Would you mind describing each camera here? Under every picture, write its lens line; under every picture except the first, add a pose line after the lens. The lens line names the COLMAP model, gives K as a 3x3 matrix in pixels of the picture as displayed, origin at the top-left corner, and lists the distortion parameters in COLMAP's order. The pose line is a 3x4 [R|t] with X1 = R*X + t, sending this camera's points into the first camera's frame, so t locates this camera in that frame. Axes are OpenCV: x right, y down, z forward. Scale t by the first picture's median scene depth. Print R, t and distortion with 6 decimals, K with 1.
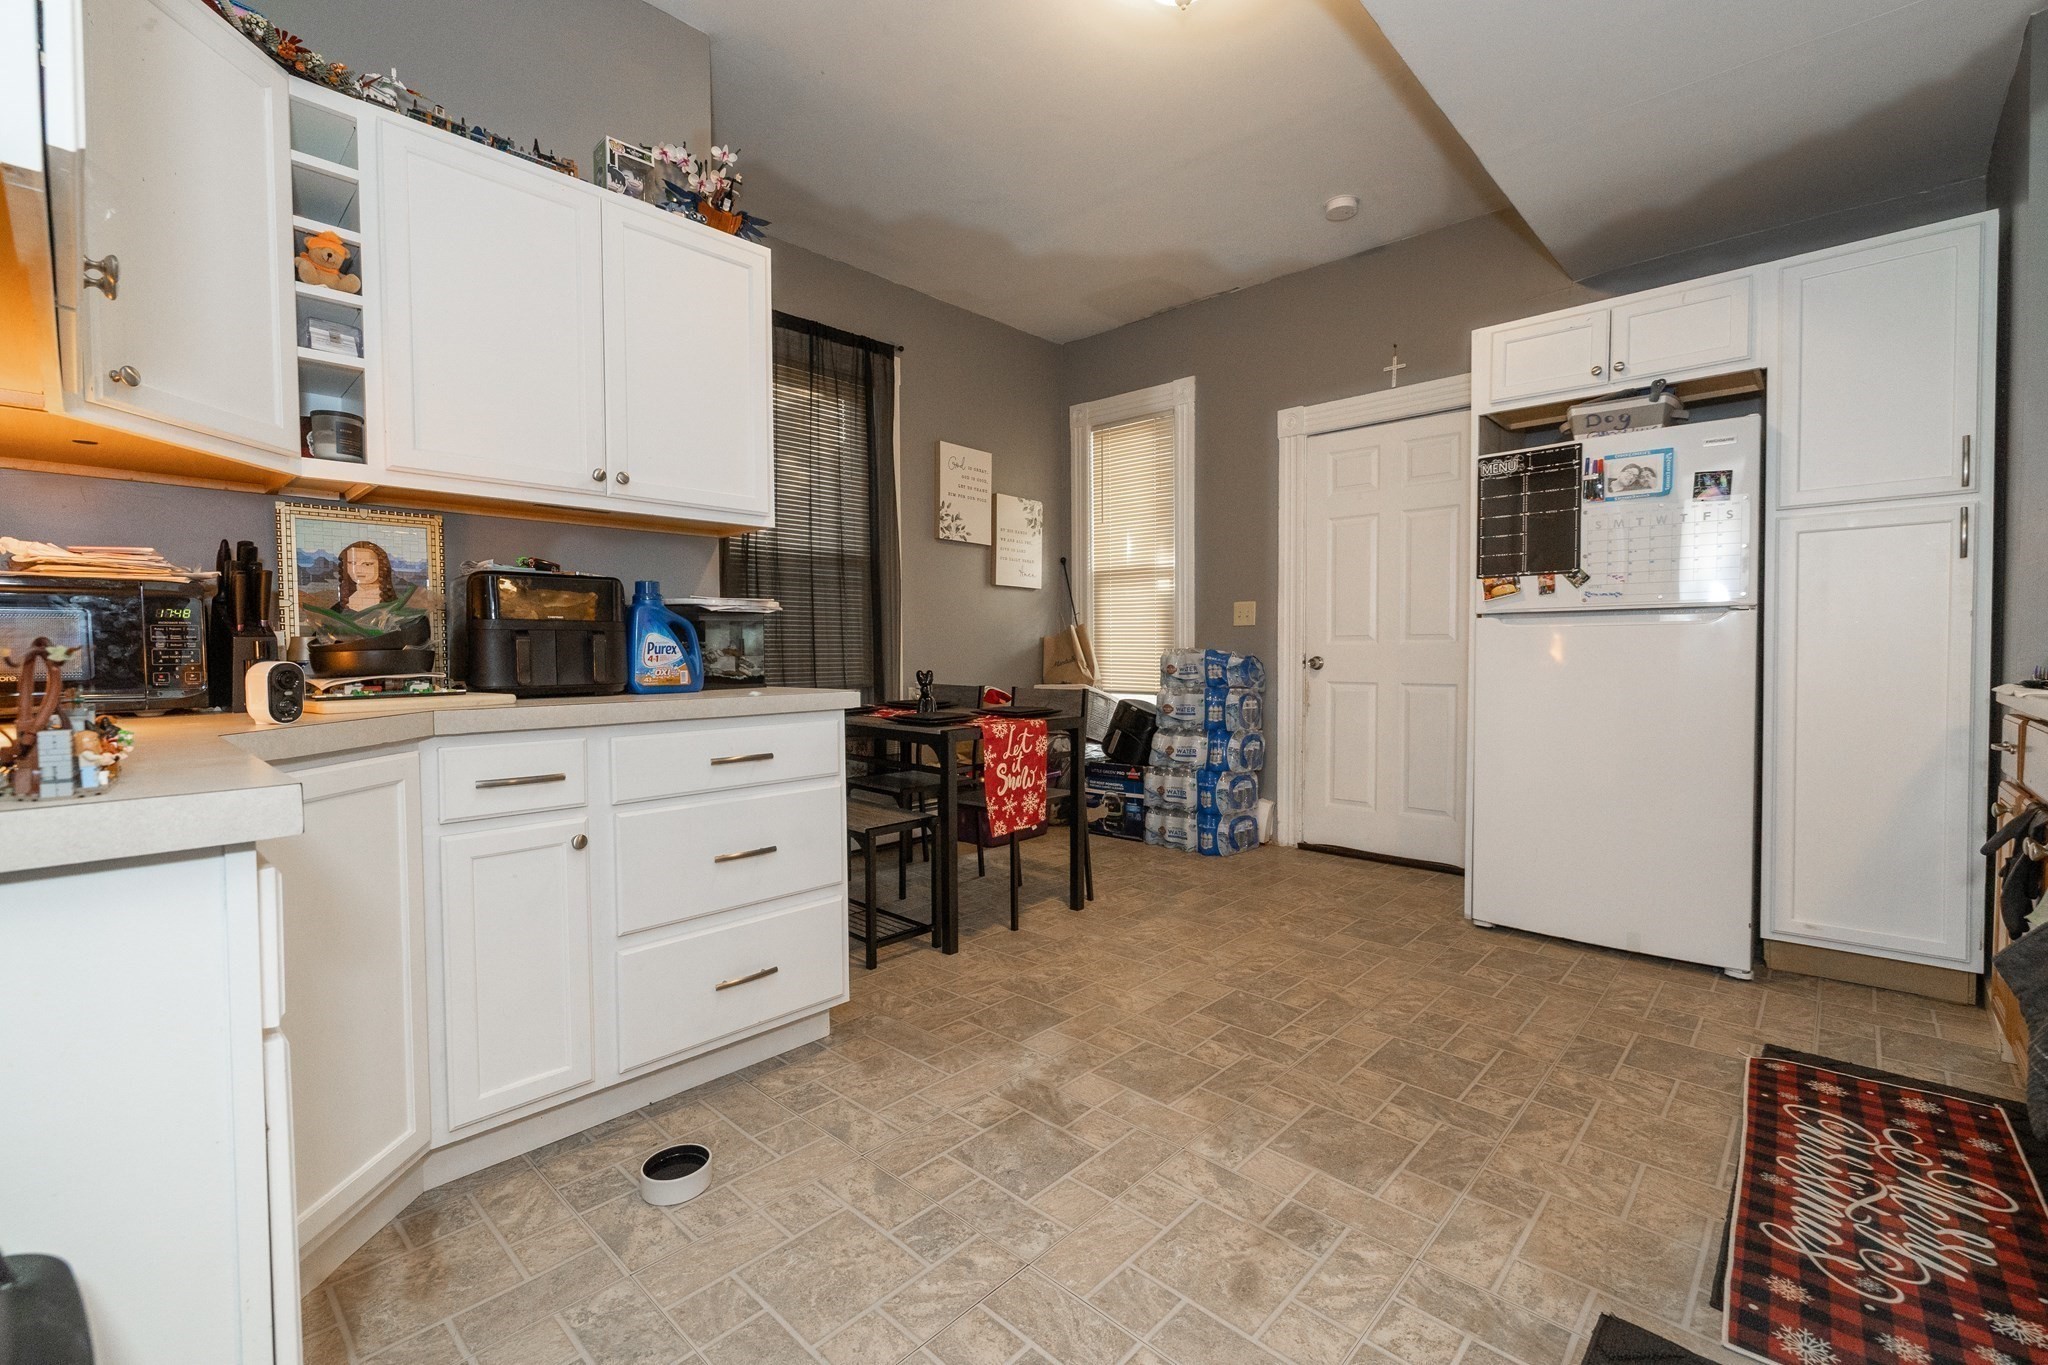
lens RADIAL K [[854.1, 0, 1015.1], [0, 854.1, 677.8], [0, 0, 1]] dist [-0.000261, 0.000485]
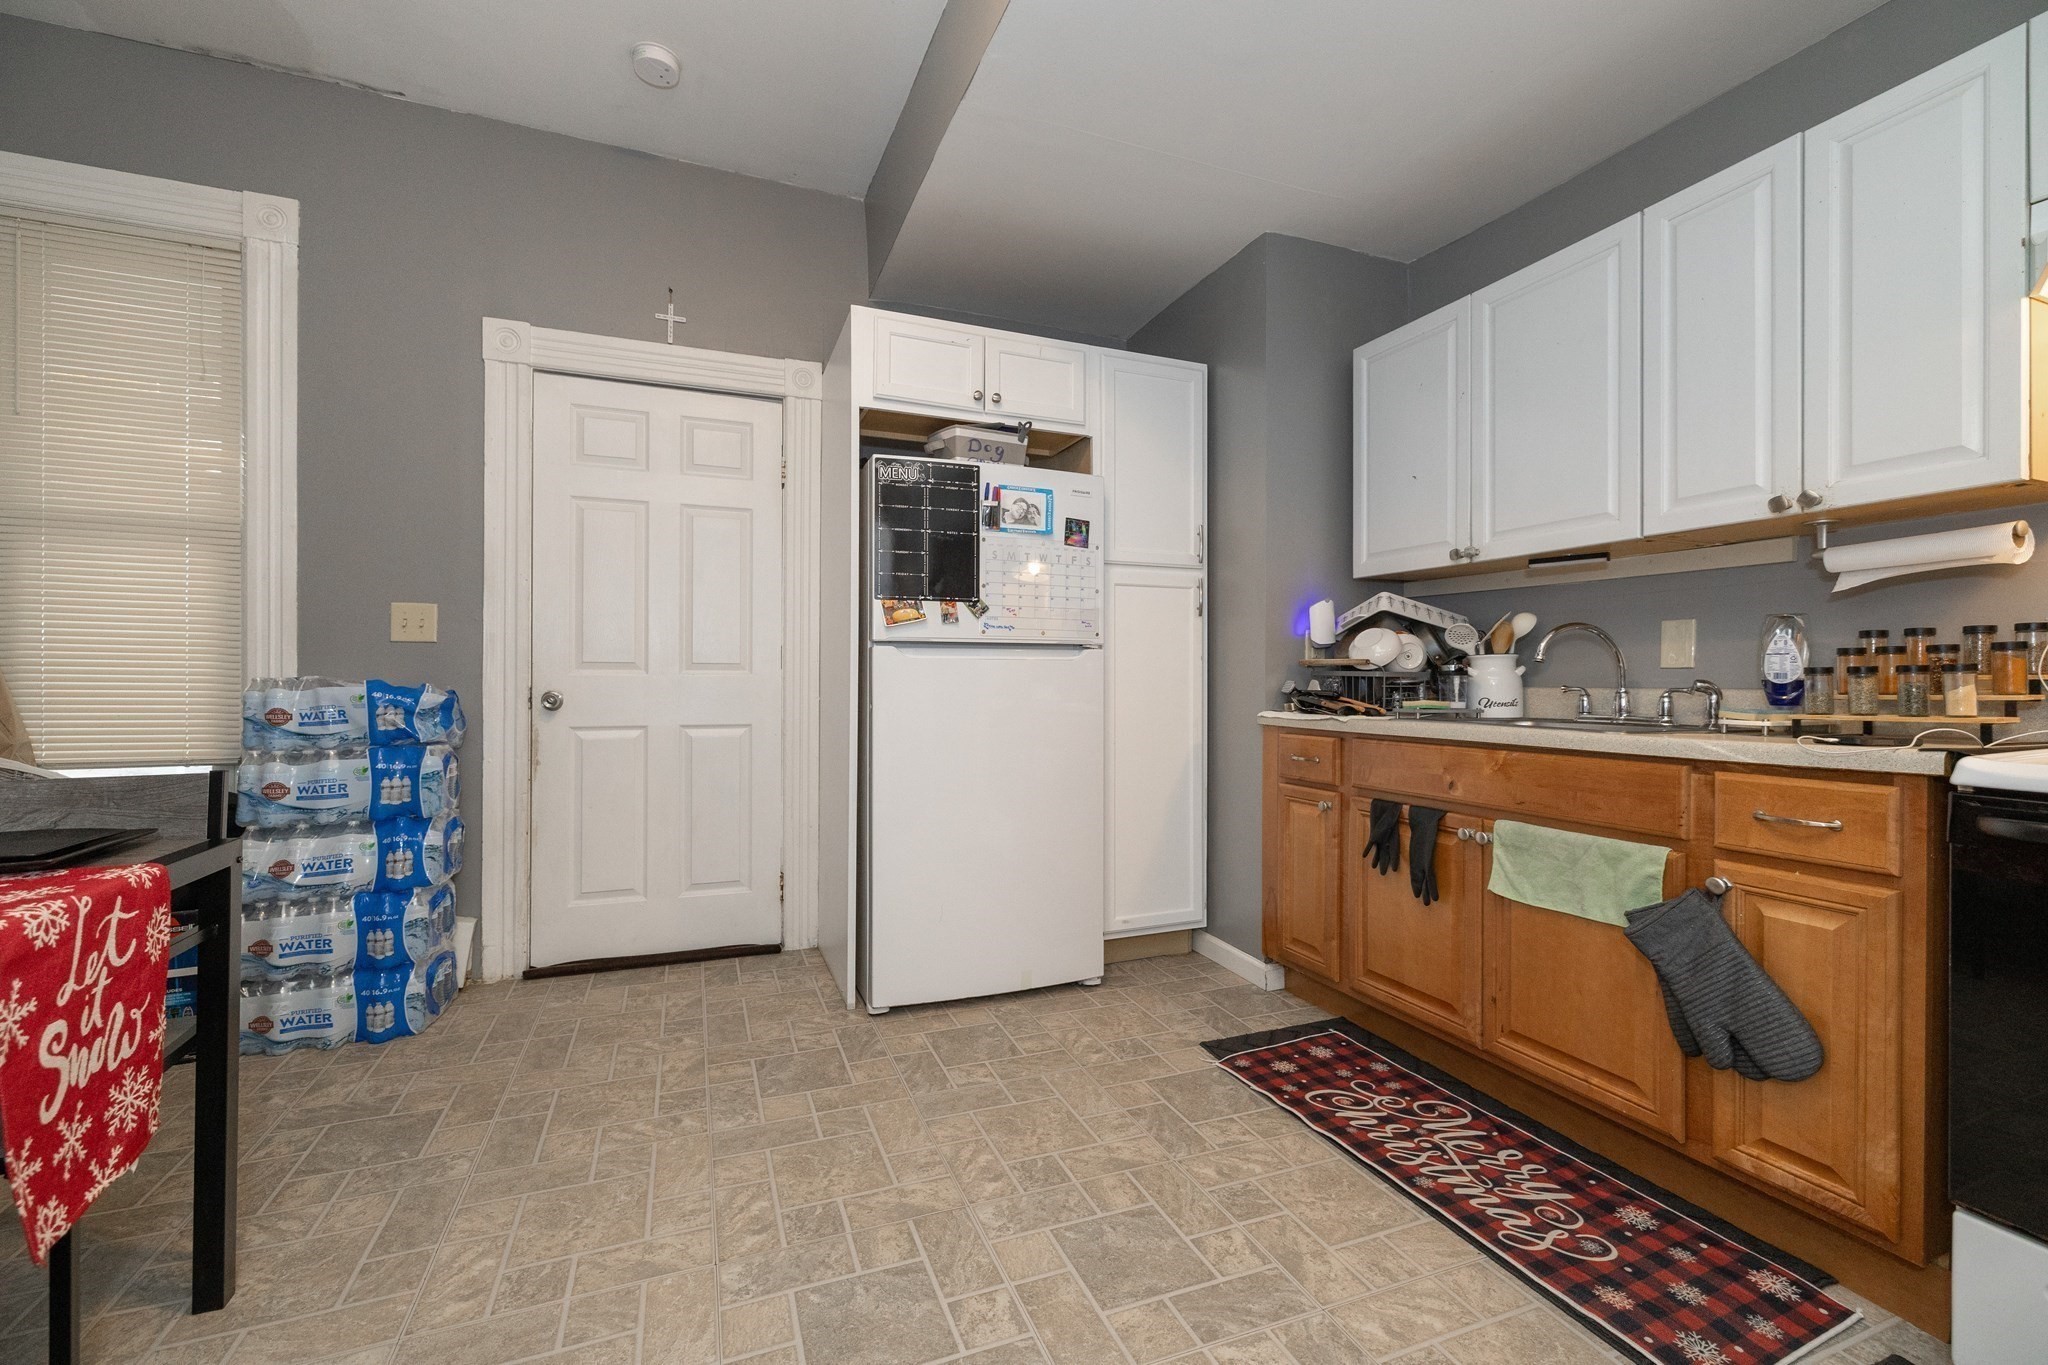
lens RADIAL K [[854.1, 0, 1015.1], [0, 854.1, 677.8], [0, 0, 1]] dist [-0.000261, 0.000485]
pose [[0.424021, 0.009283, 0.905605, -0.170072], [0.023315, 0.999504, -0.021162, -0.018858], [-0.905352, 0.030087, 0.423594, 0.557105]]
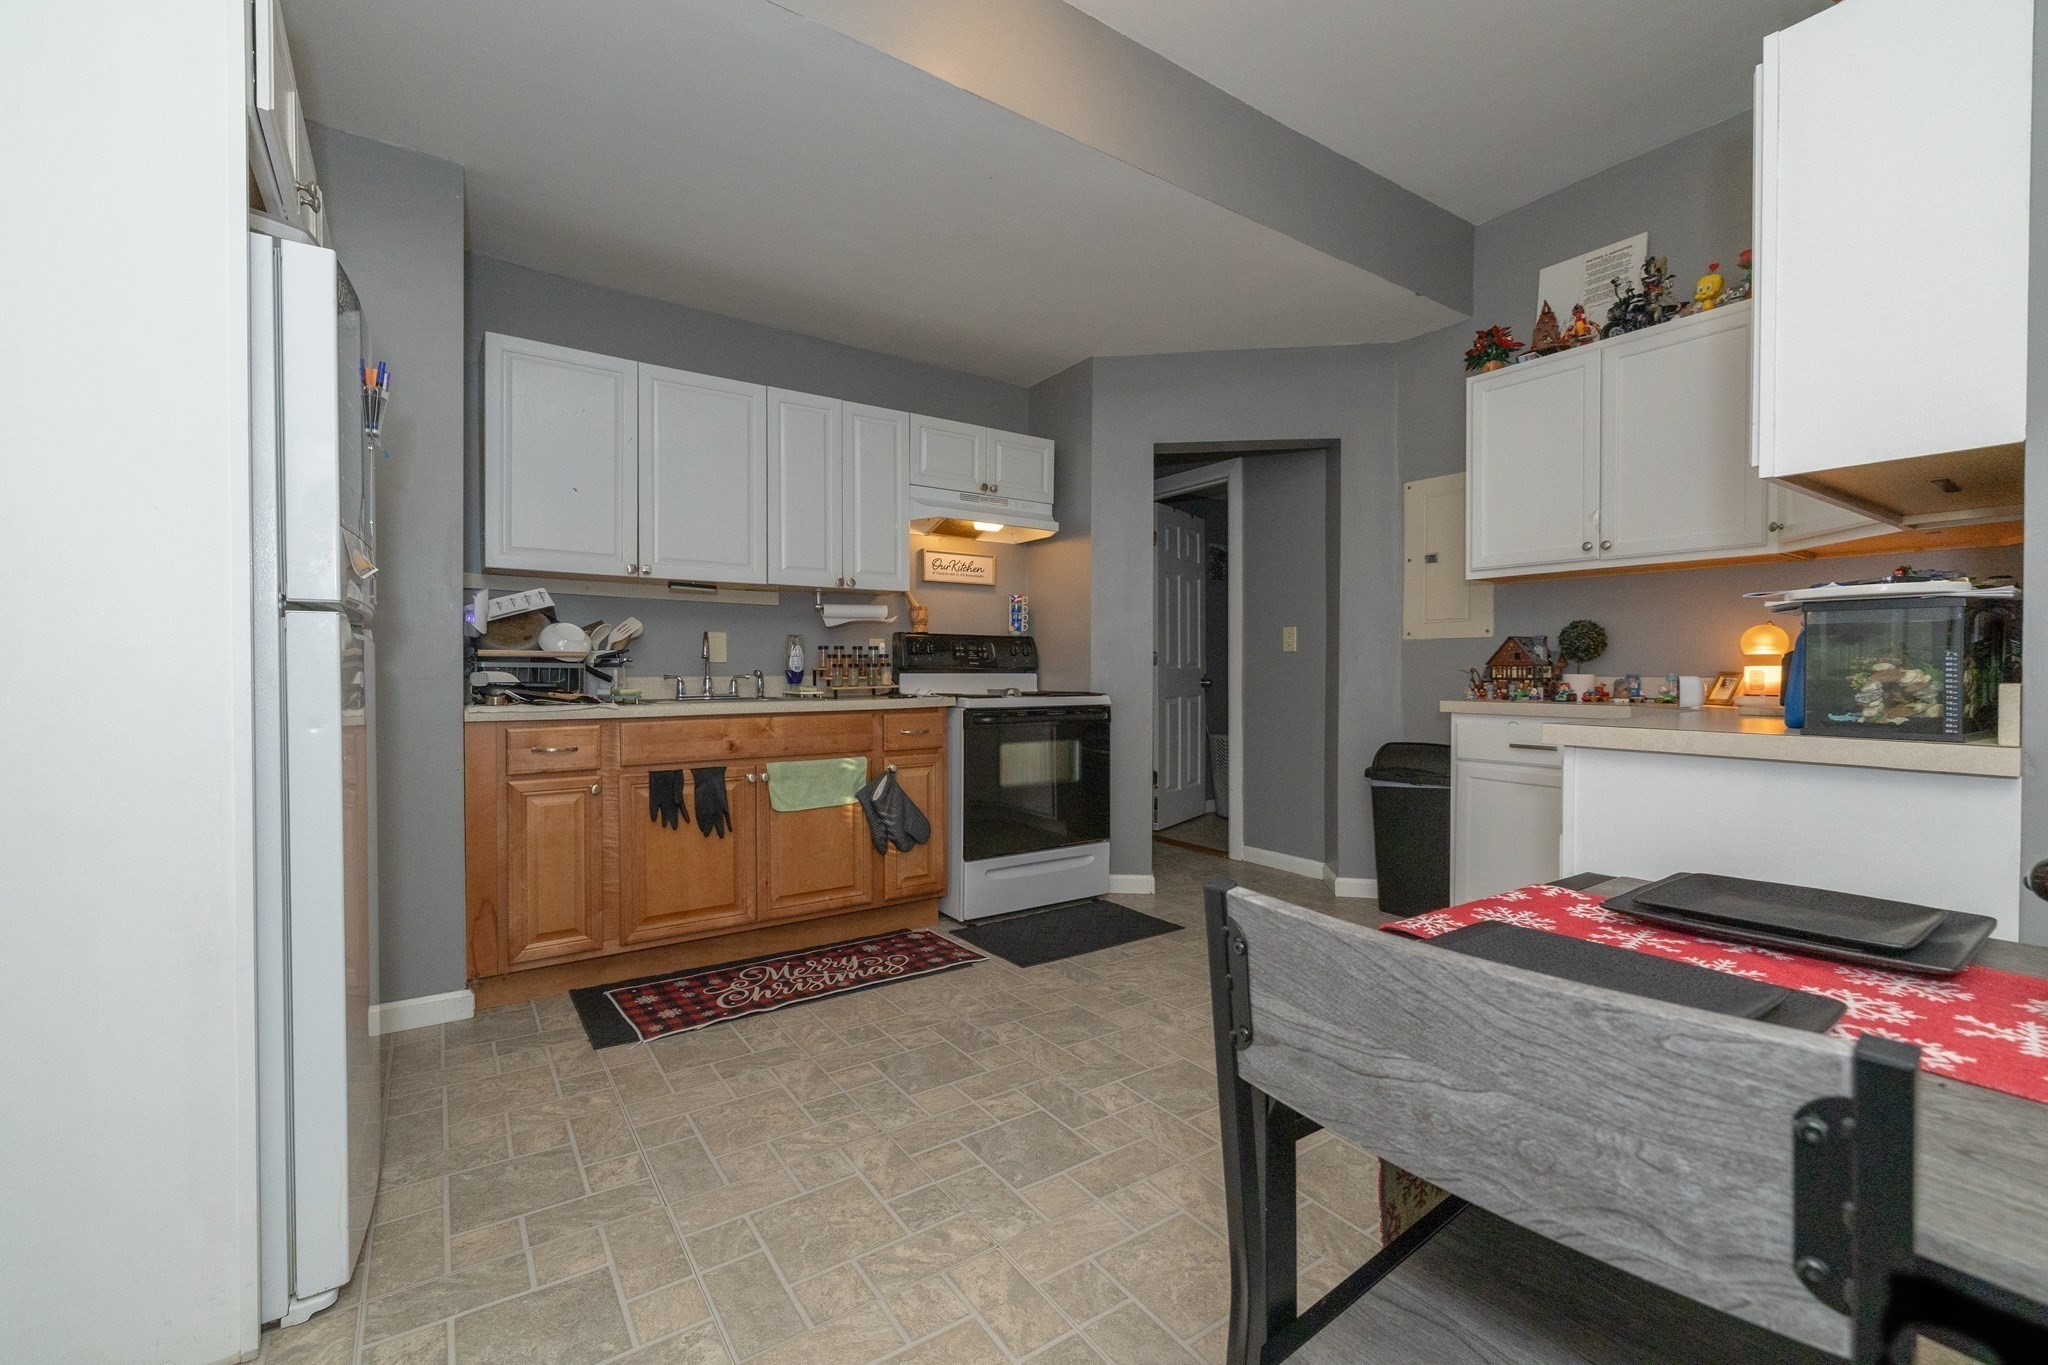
lens RADIAL K [[880.6, 0, 1024.0], [0, 880.6, 682.5], [0, 0, 1]] dist [-0.001157, -0.000132]
pose [[-0.981998, 0.005614, 0.188807, 0.109887], [0.014126, 0.998942, 0.043767, -0.050370], [-0.188361, 0.045646, -0.981038, 1.480786]]
